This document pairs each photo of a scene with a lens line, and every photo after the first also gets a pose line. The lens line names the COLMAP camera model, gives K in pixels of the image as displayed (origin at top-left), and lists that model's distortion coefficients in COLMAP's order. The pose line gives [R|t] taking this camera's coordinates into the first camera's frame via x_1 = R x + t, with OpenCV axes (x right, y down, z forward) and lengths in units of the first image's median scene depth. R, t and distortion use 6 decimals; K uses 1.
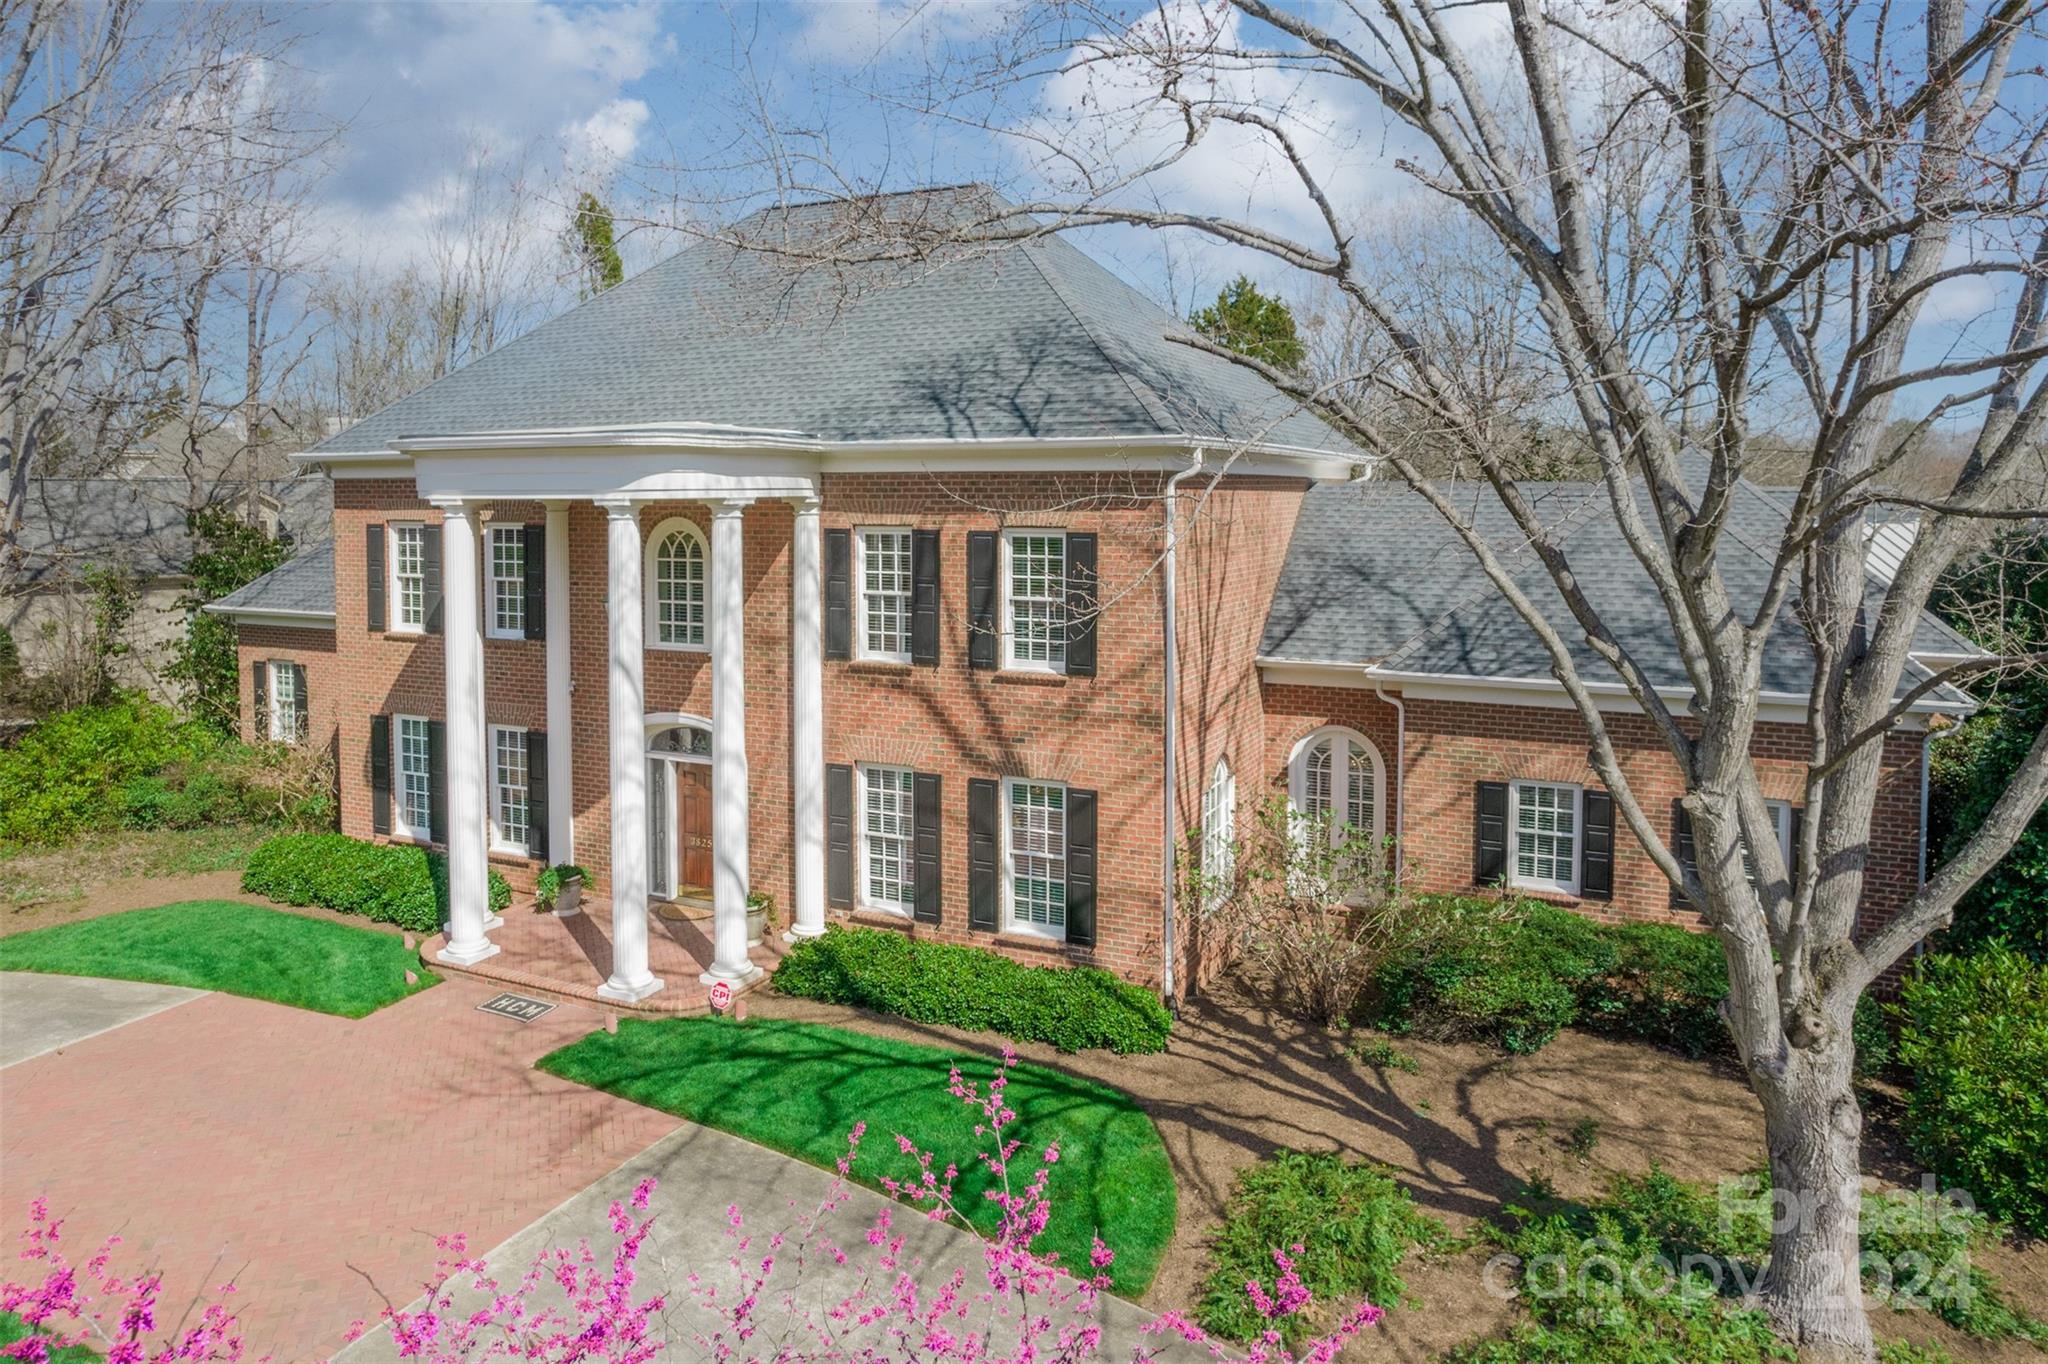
lens RADIAL K [[1312.3, 0, 1012.8], [0, 1312.3, 582.5], [0, 0, 1]] dist [-0.044885, 0.010926]
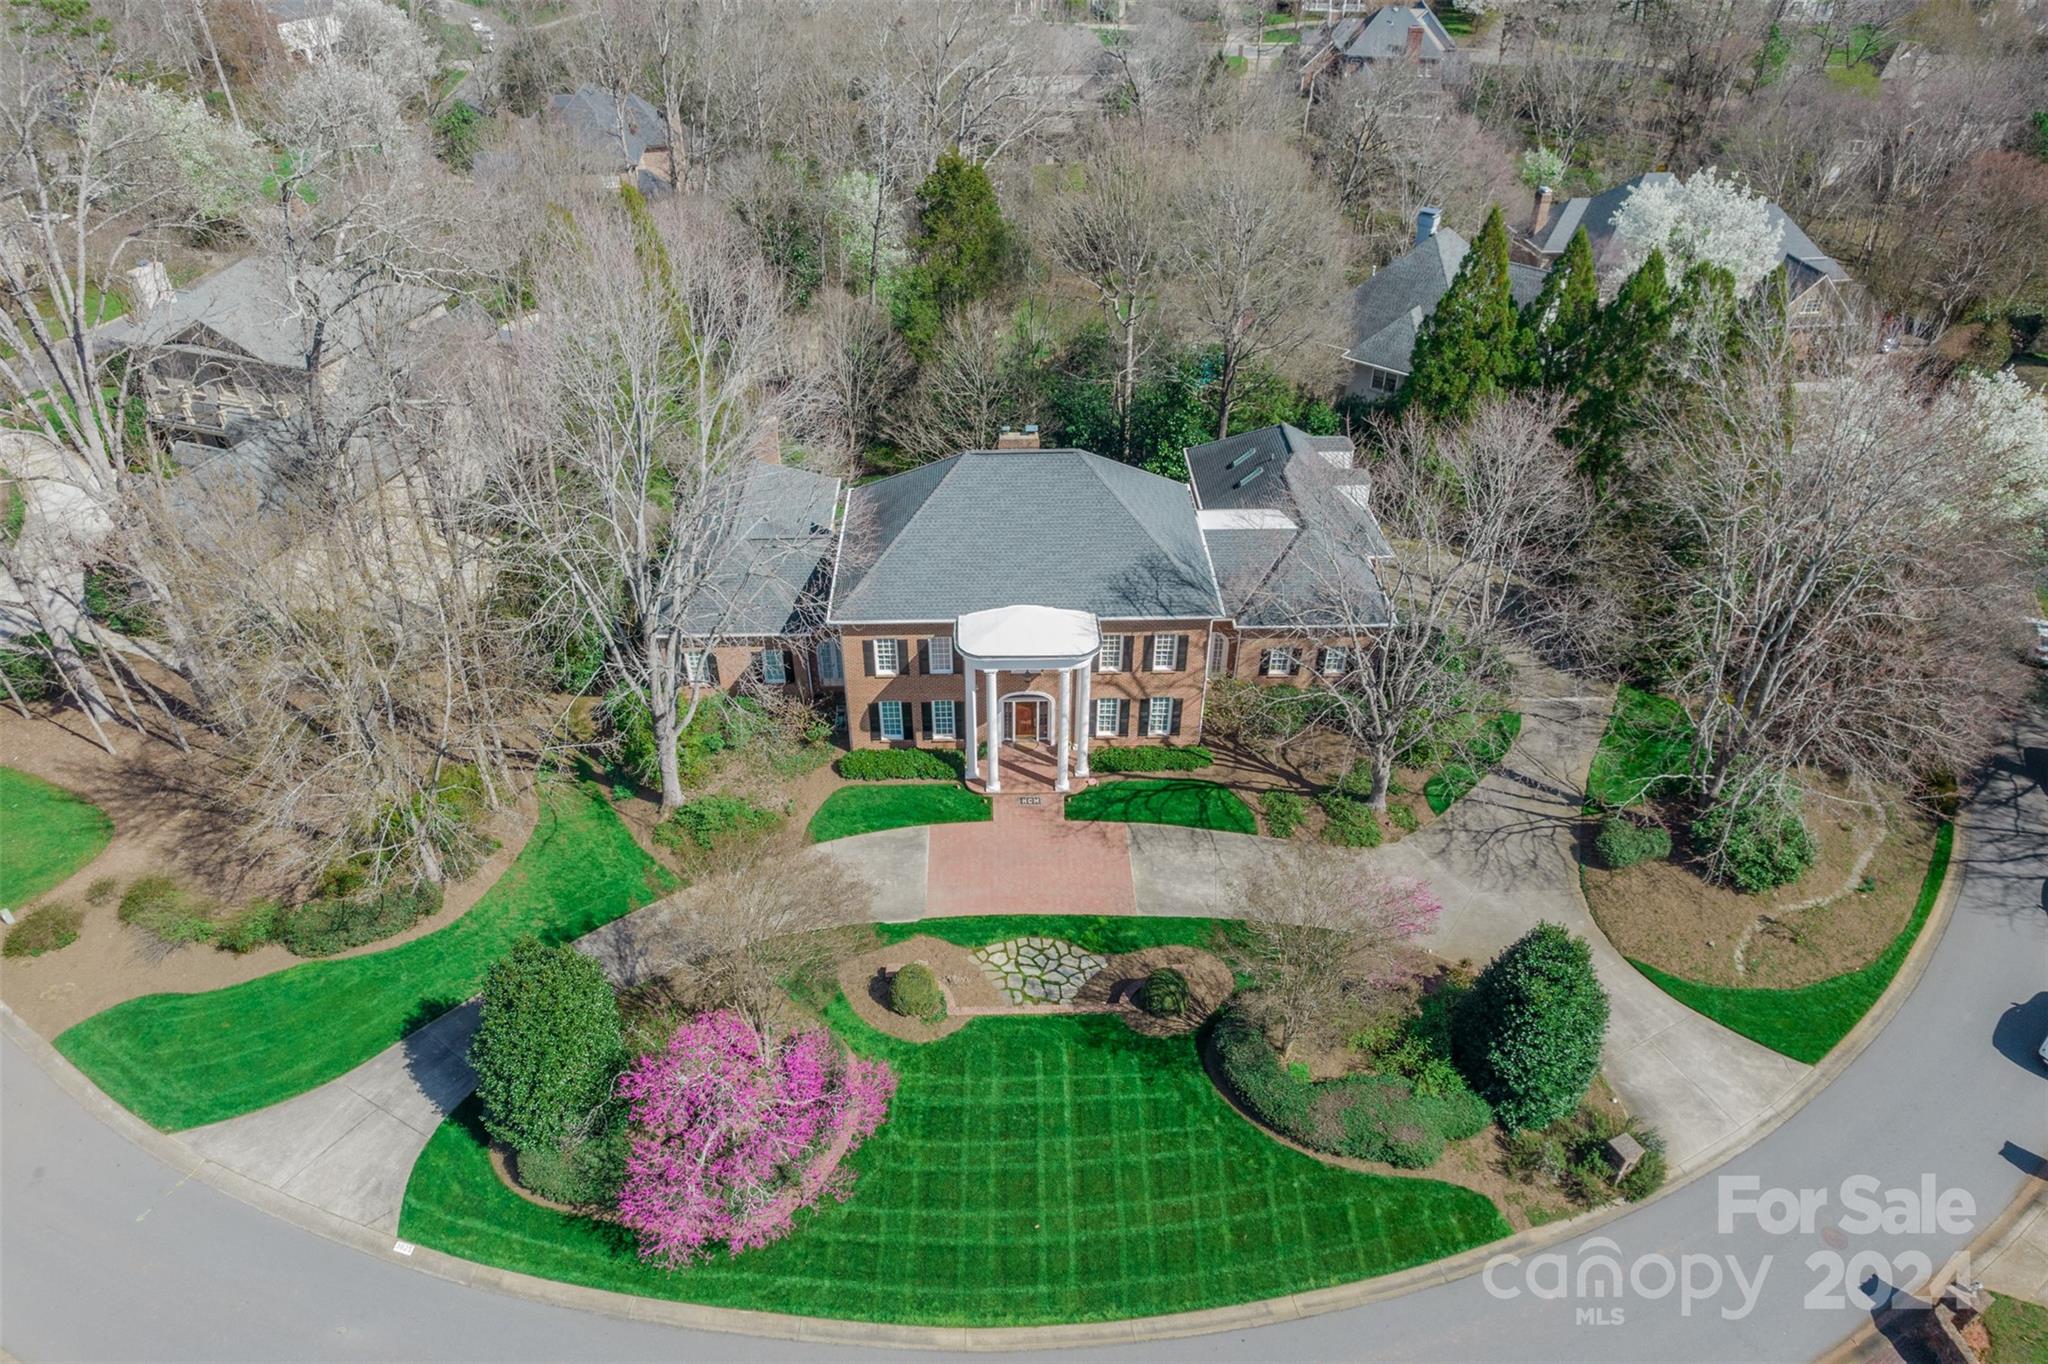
lens RADIAL K [[1312.3, 0, 1012.9], [0, 1312.3, 683.0], [0, 0, 1]] dist [-0.044885, 0.010926]
pose [[0.895737, -0.260954, 0.359941, -1.482314], [0.031270, 0.844588, 0.534503, -1.636102], [-0.443482, -0.467519, 0.764689, -1.323045]]
